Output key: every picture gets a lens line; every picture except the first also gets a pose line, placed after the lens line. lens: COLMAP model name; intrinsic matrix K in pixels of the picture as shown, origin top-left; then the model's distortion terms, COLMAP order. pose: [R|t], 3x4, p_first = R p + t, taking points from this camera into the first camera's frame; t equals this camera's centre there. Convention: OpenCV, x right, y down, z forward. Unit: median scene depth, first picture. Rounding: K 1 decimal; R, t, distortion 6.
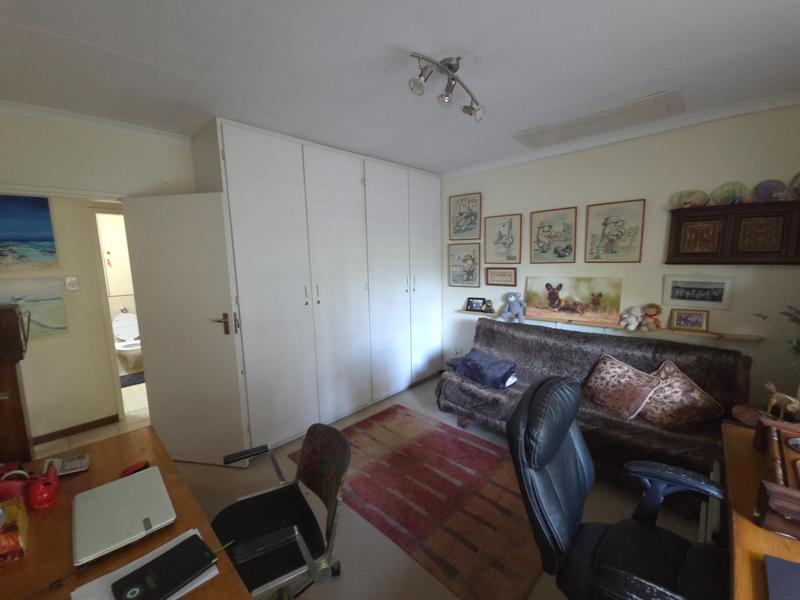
lens RADIAL K [[323.3, 0, 400.2], [0, 323.3, 302.2], [0, 0, 1]] dist [0.002096, -0.003734]
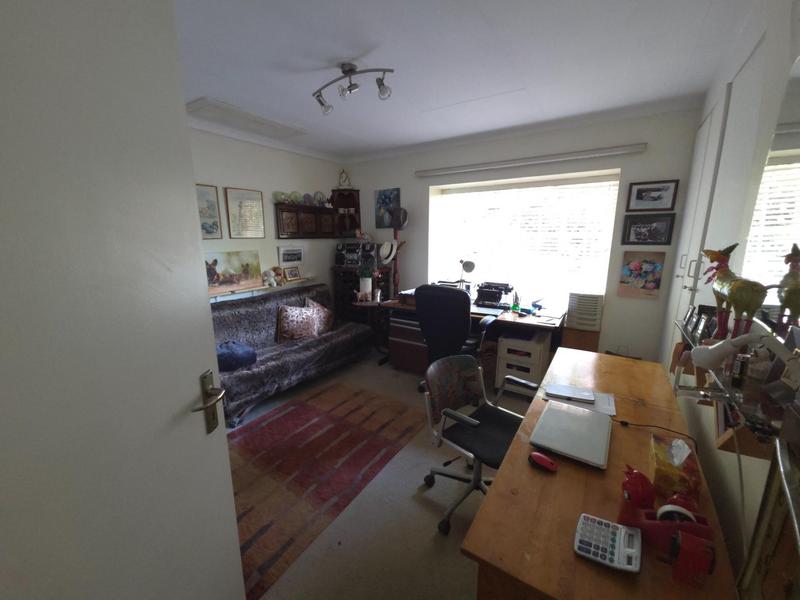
lens RADIAL K [[323.3, 0, 400.3], [0, 323.3, 300.0], [0, 0, 1]] dist [0.002096, -0.003734]
pose [[-0.185261, -0.177280, 0.966566, -0.708014], [0.143537, 0.968162, 0.205084, -0.063861], [-0.972150, 0.176732, -0.153916, 0.663787]]
